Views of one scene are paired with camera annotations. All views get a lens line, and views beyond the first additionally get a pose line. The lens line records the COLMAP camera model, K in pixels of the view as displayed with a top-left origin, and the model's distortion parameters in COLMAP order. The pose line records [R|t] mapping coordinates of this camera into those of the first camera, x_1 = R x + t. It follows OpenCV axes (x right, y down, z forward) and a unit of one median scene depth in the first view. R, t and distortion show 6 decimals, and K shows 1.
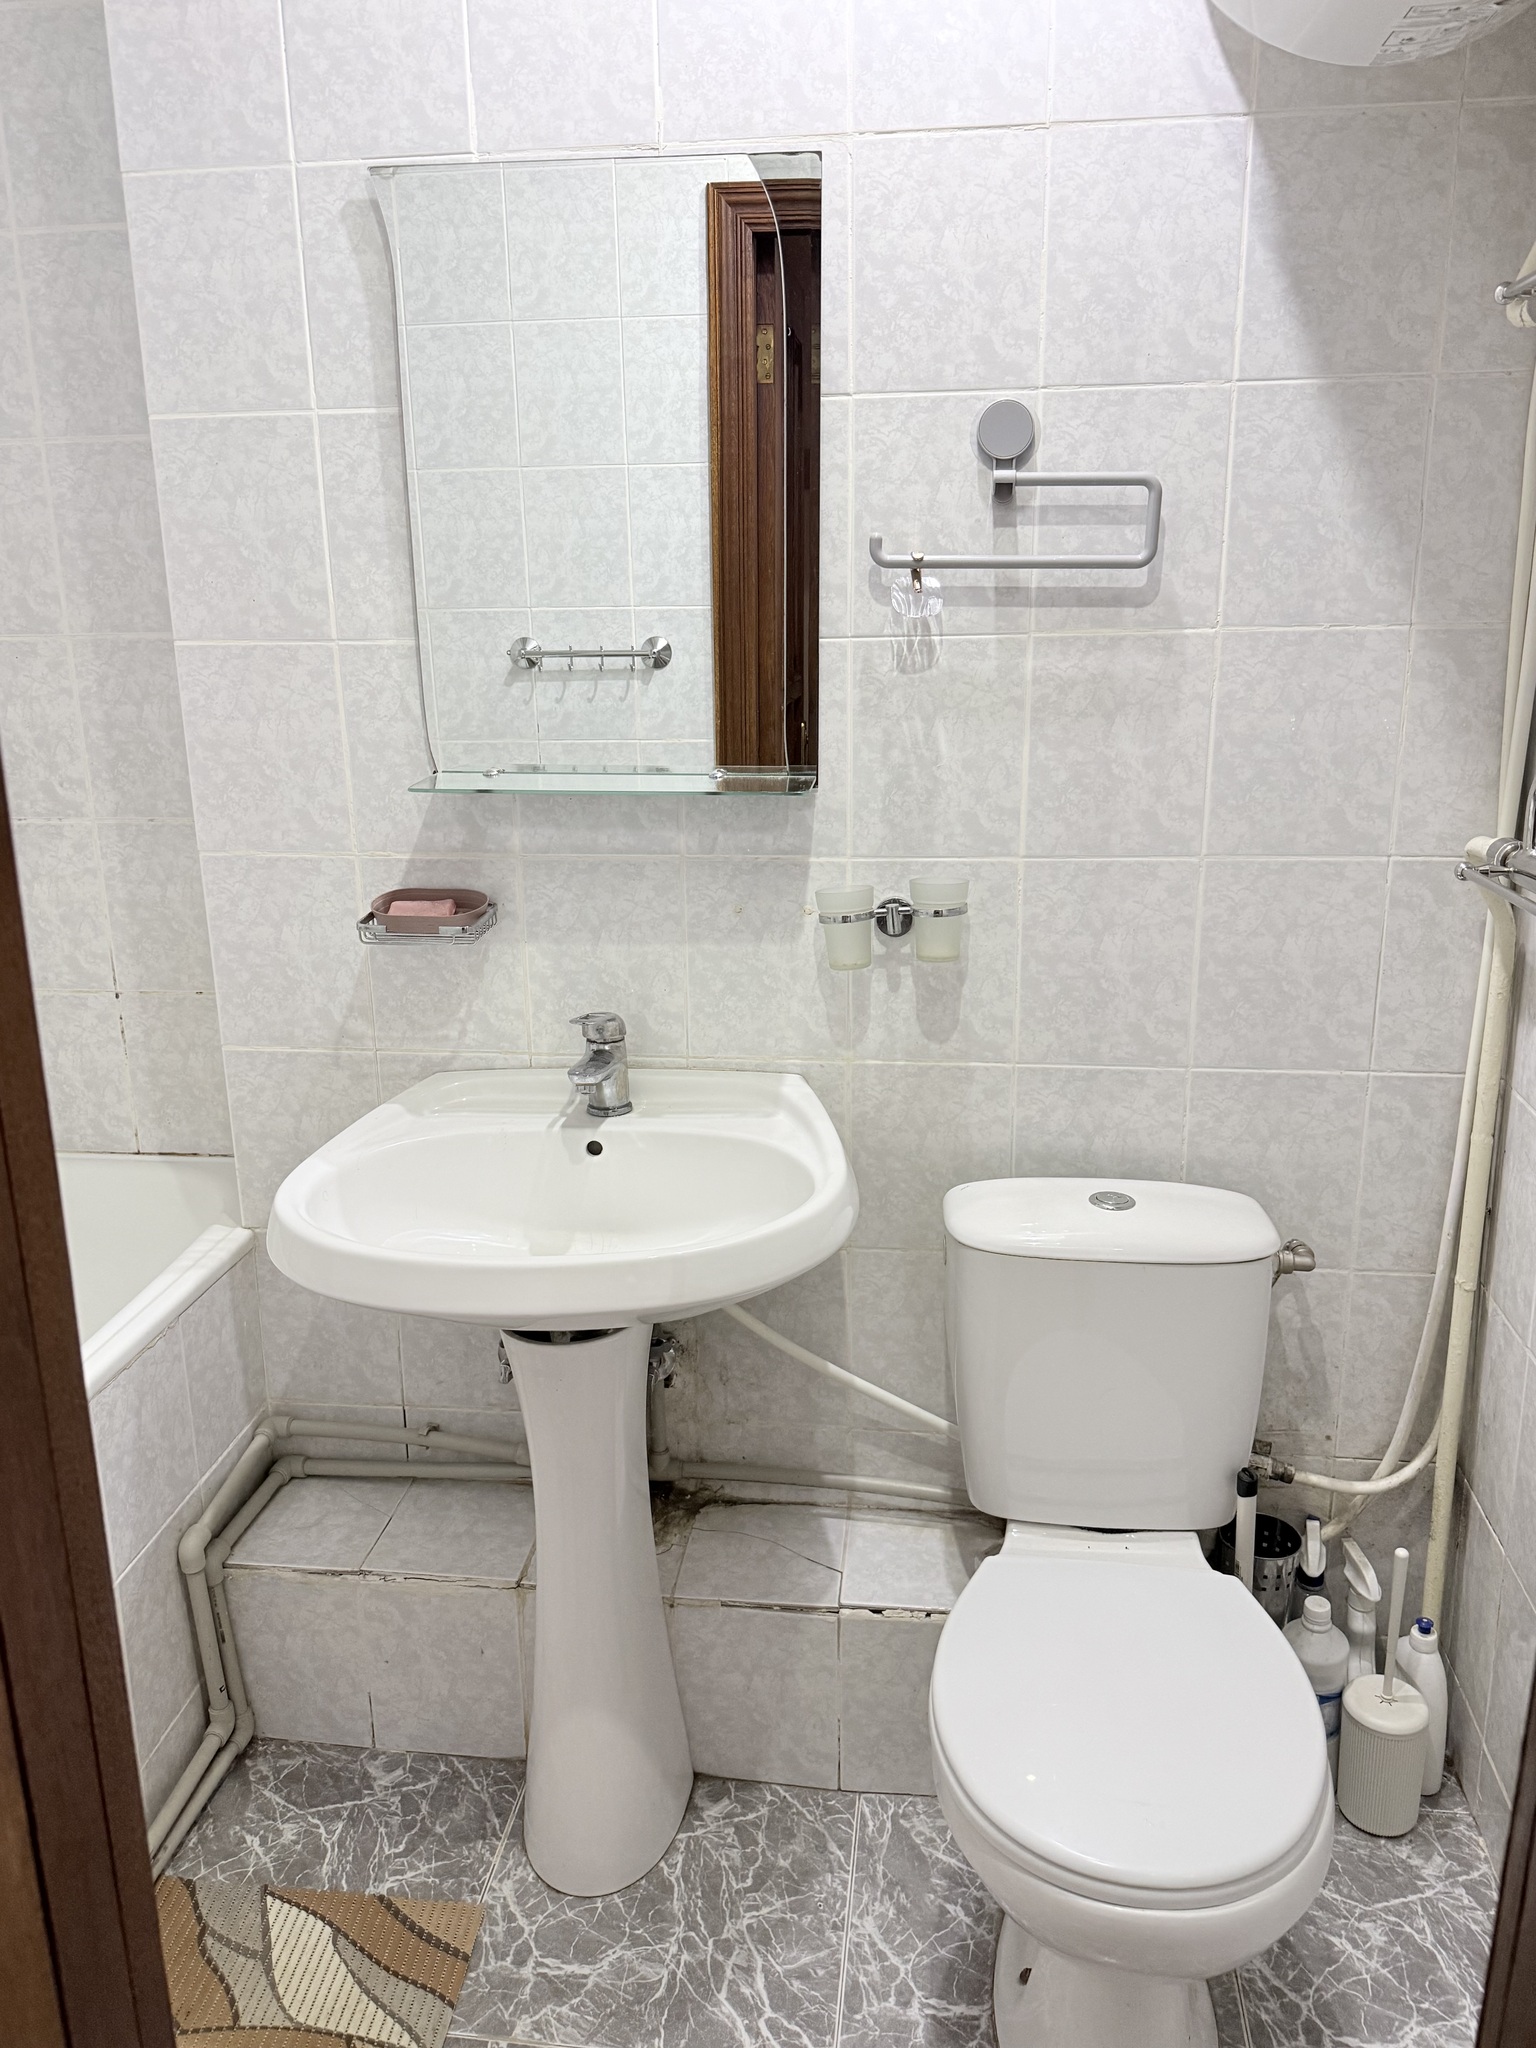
lens RADIAL K [[1524.5, 0, 768.6], [0, 1524.5, 1025.7], [0, 0, 1]] dist [0.164456, -0.353952]
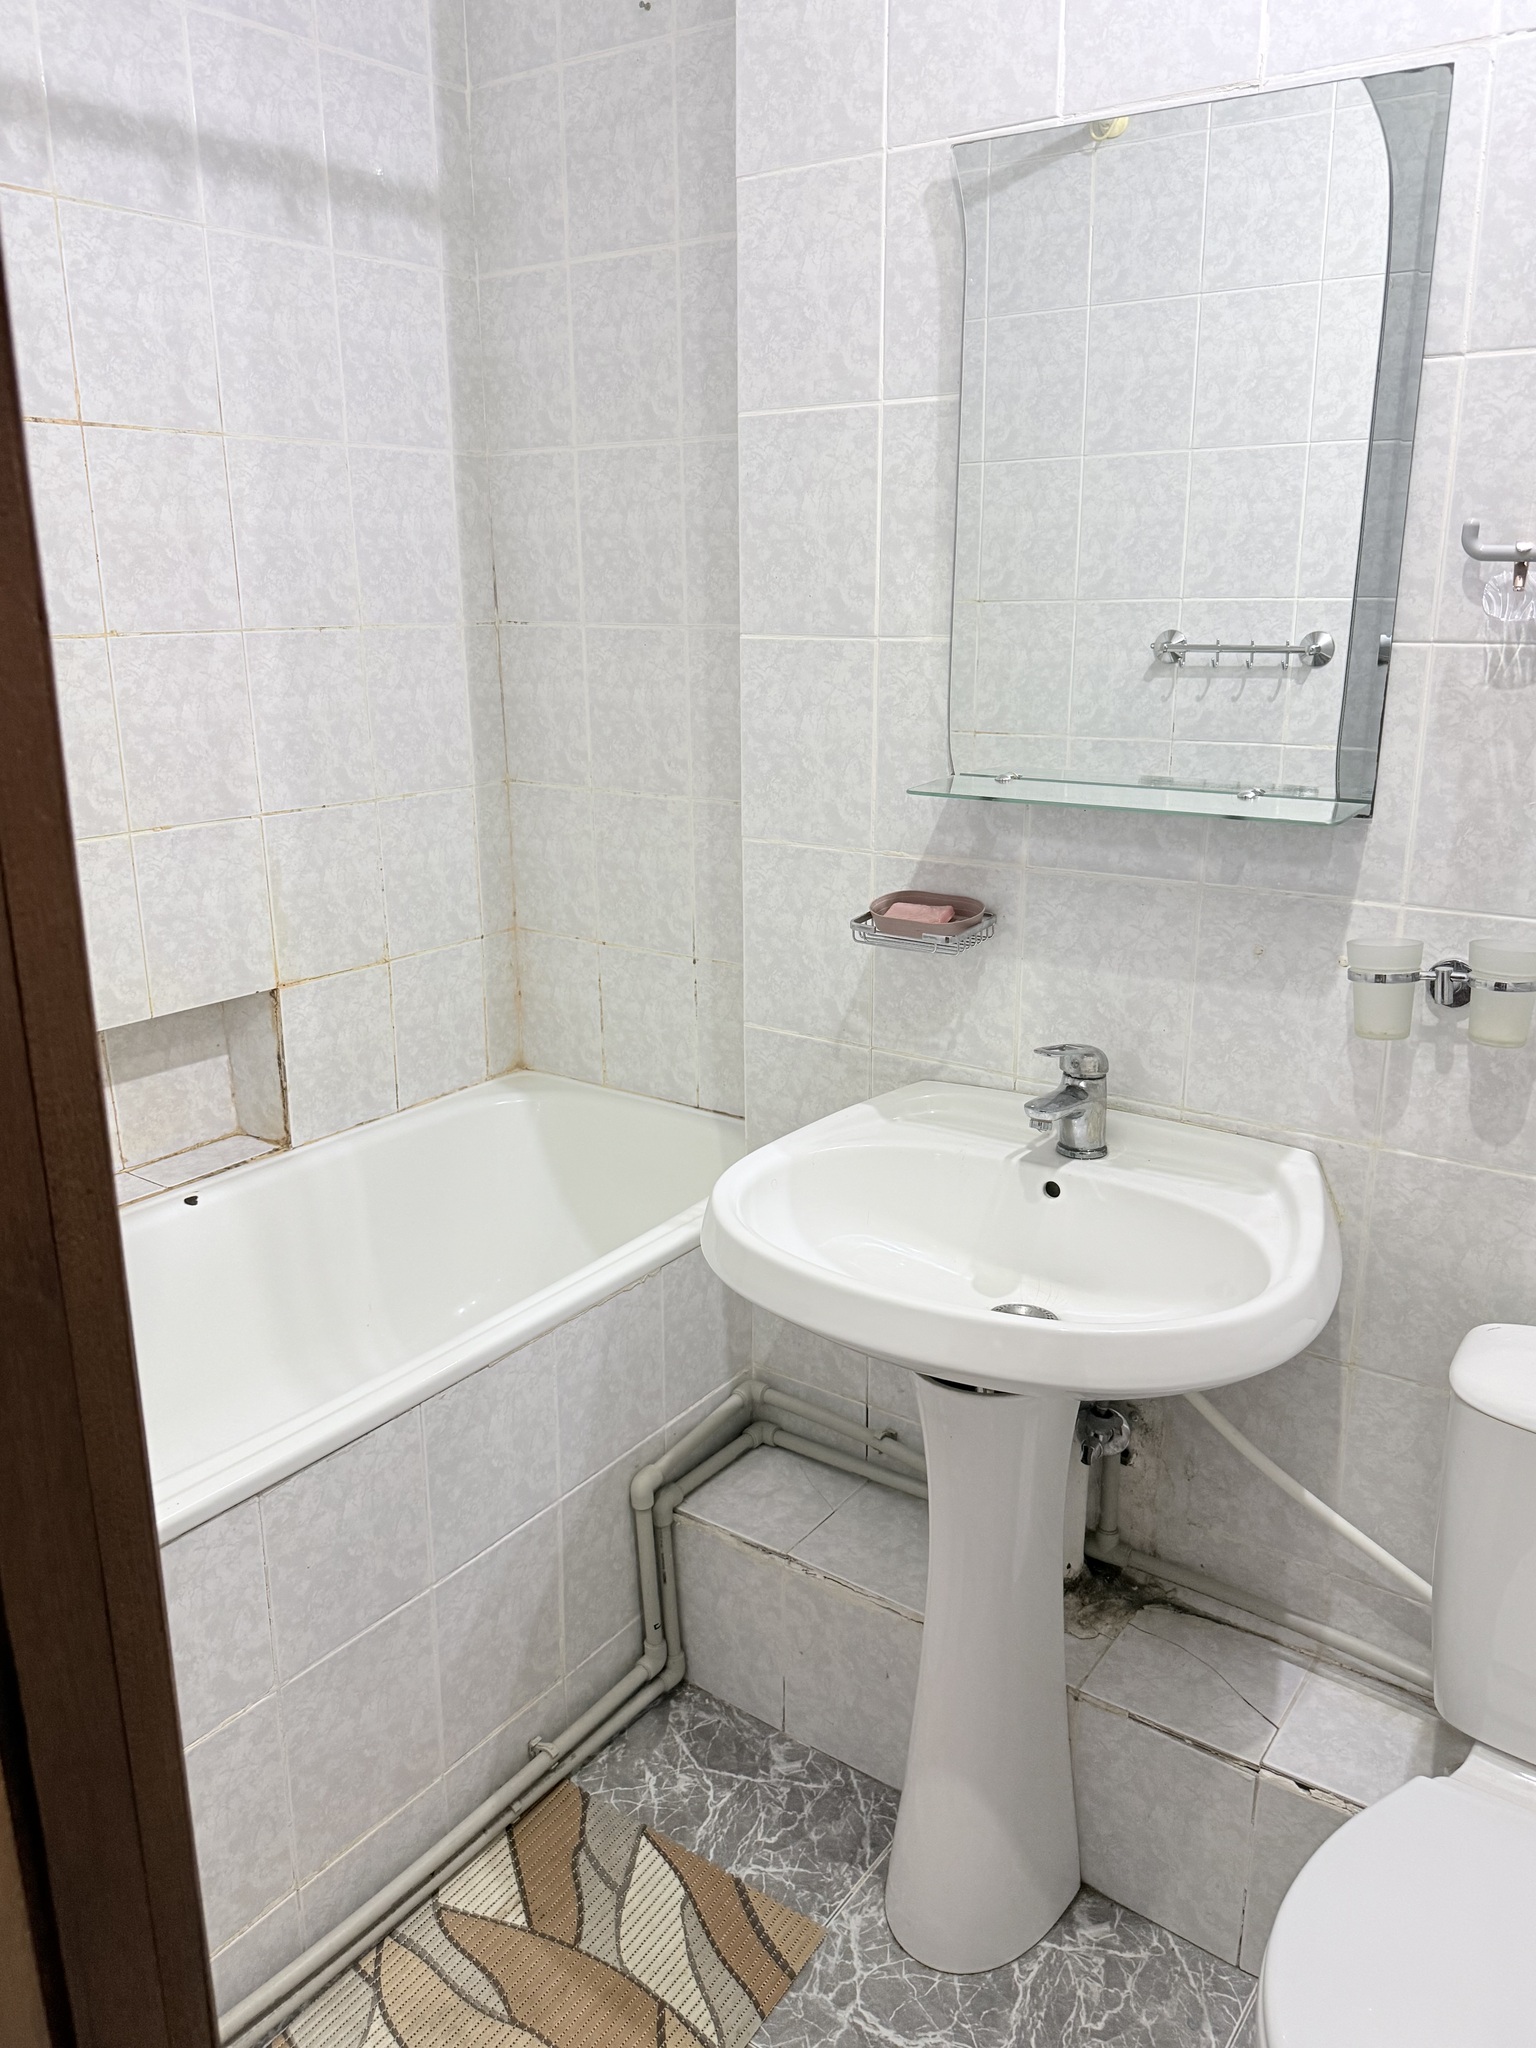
lens RADIAL K [[1523.1, 0, 773.2], [0, 1523.1, 1022.3], [0, 0, 1]] dist [0.139146, -0.284541]
pose [[0.872681, 0.142209, -0.467124, 0.156123], [-0.138086, 0.989475, 0.043259, -0.036403], [0.468360, 0.026752, 0.883133, 0.102367]]
